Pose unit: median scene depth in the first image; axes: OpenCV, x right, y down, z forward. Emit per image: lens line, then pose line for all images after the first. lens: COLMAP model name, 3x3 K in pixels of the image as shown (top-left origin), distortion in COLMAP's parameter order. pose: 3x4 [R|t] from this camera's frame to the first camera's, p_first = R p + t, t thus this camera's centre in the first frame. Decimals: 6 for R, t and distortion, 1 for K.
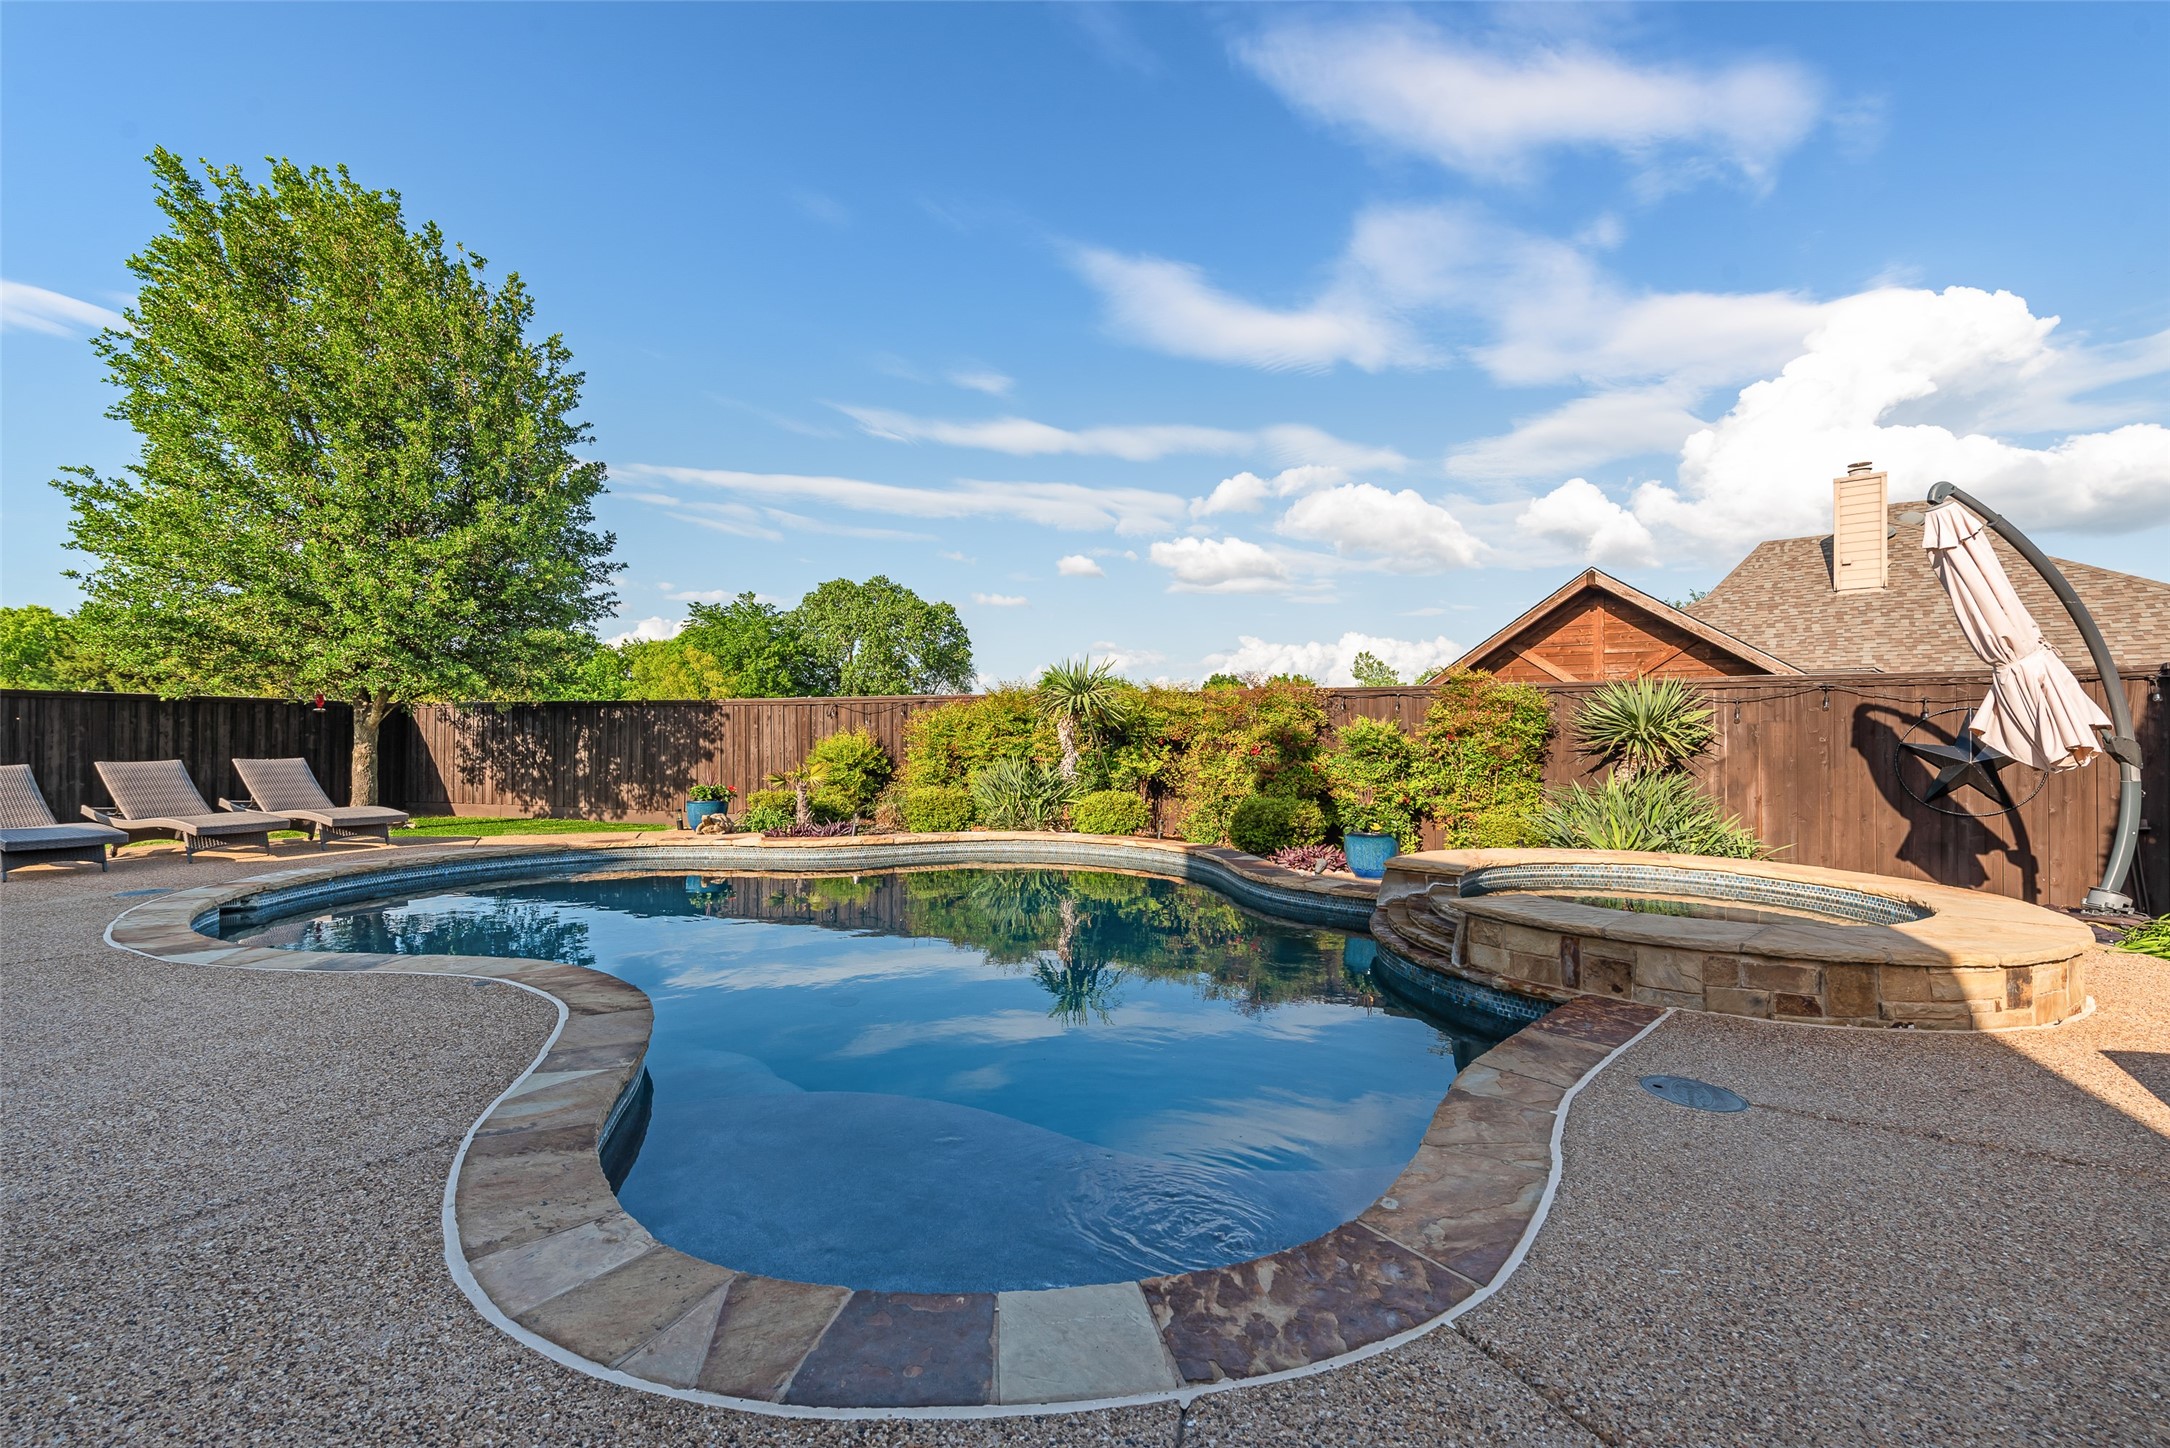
lens RADIAL K [[917.0, 0, 1084.9], [0, 917.0, 734.1], [0, 0, 1]] dist [-0.000096, -0.000839]
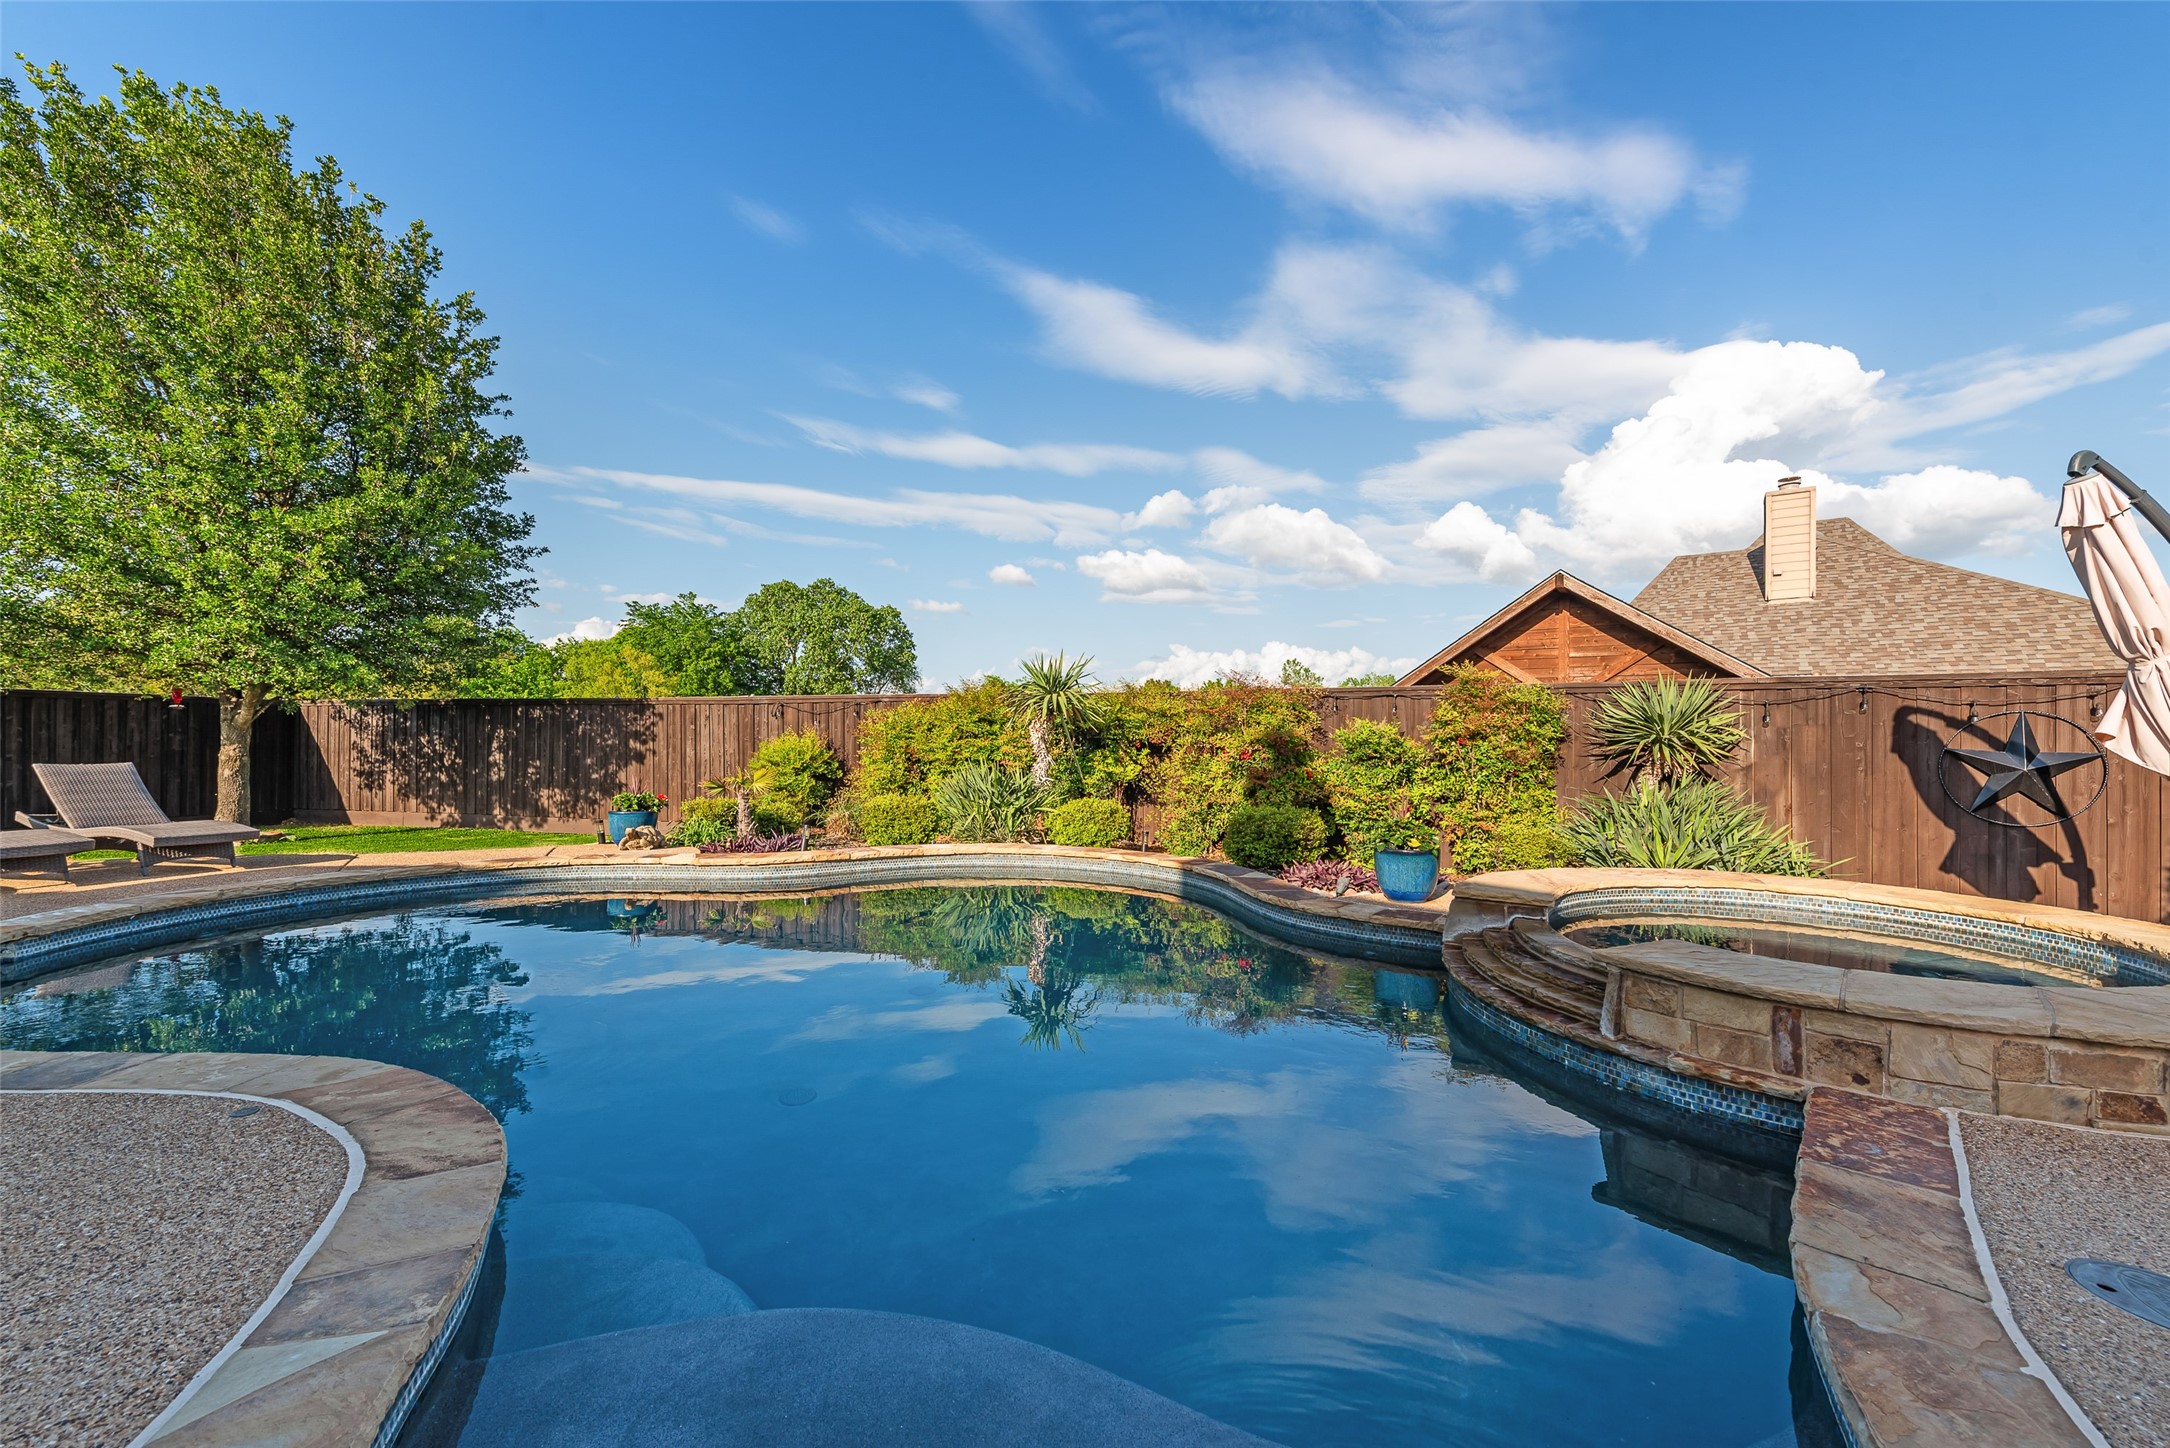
lens RADIAL K [[851.7, 0, 1088.1], [0, 851.7, 721.6], [0, 0, 1]] dist [-0.001083, 0.000774]
pose [[0.996399, 0.003790, 0.084707, -0.038398], [-0.002404, 0.999862, -0.016462, -0.000772], [-0.084757, 0.016199, 0.996270, 0.124297]]
